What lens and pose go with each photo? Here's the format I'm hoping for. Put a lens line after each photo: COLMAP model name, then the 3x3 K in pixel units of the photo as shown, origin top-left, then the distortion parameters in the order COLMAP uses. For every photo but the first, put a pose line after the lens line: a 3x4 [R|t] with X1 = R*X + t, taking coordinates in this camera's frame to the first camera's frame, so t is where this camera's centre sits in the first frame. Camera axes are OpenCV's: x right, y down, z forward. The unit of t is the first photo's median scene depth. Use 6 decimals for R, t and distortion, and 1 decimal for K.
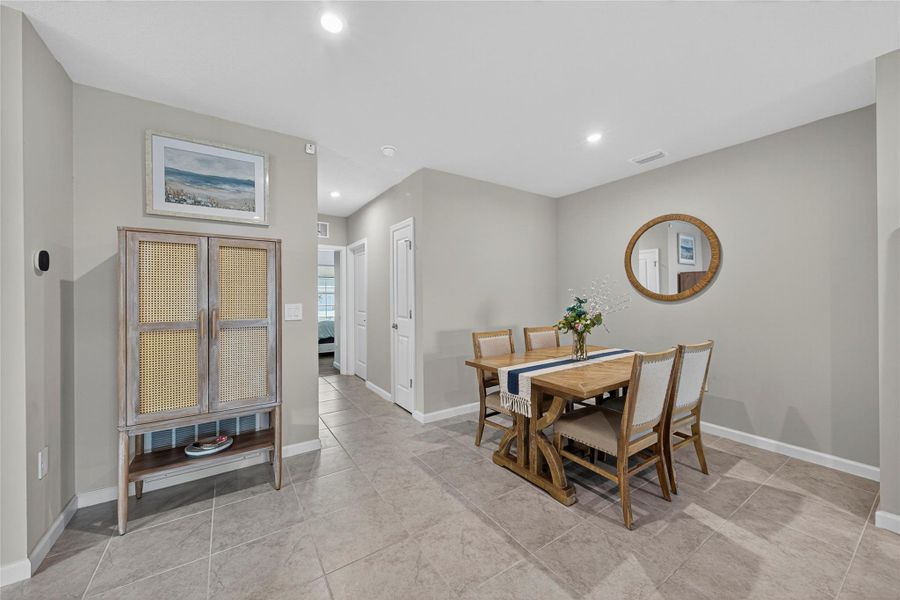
lens RADIAL K [[332.3, 0, 451.2], [0, 332.3, 295.9], [0, 0, 1]] dist [-0.000522, -0.000066]
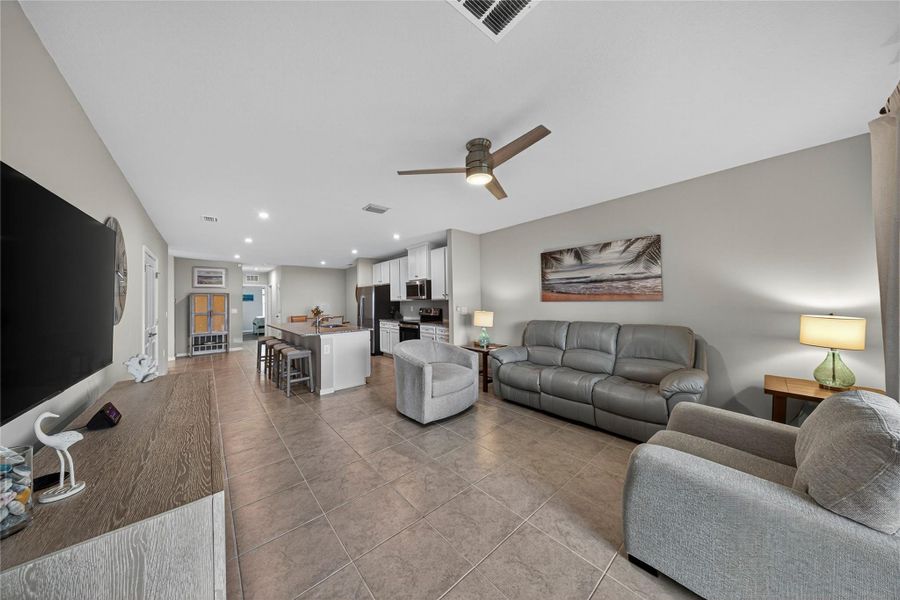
lens RADIAL K [[279.5, 0, 451.3], [0, 279.5, 295.6], [0, 0, 1]] dist [-0.000658, -0.000138]
pose [[0.991303, -0.008917, 0.131295, 1.780443], [0.011945, 0.999680, -0.022292, -0.030471], [-0.131054, 0.023666, 0.991093, -2.818063]]
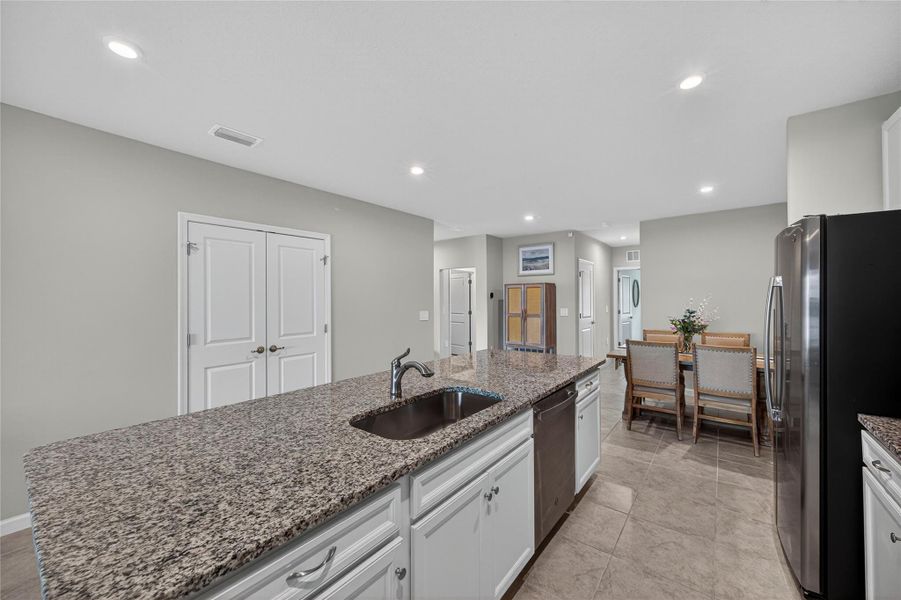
lens RADIAL K [[349.6, 0, 450.3], [0, 349.6, 297.4], [0, 0, 1]] dist [-0.000644, -0.000129]
pose [[0.316203, -0.001140, -0.948691, 1.777086], [0.002192, 0.999997, -0.000471, -0.059014], [0.948689, -0.001931, 0.316204, -0.522926]]
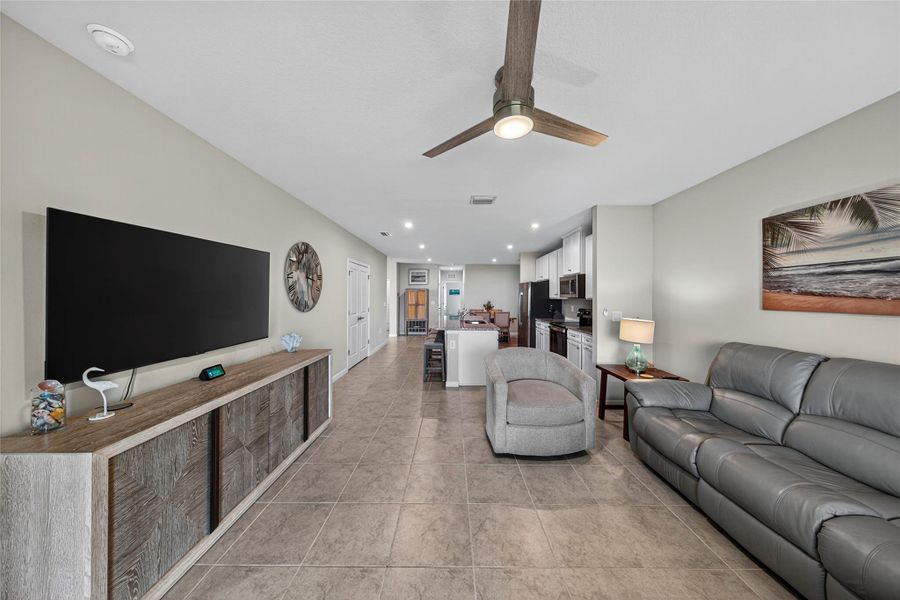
lens RADIAL K [[279.5, 0, 451.3], [0, 279.5, 295.6], [0, 0, 1]] dist [-0.000658, -0.000138]
pose [[0.830366, 0.008702, -0.557150, 2.275110], [-0.011918, 0.999927, -0.002144, -0.060440], [0.557090, 0.008420, 0.830409, -2.482961]]
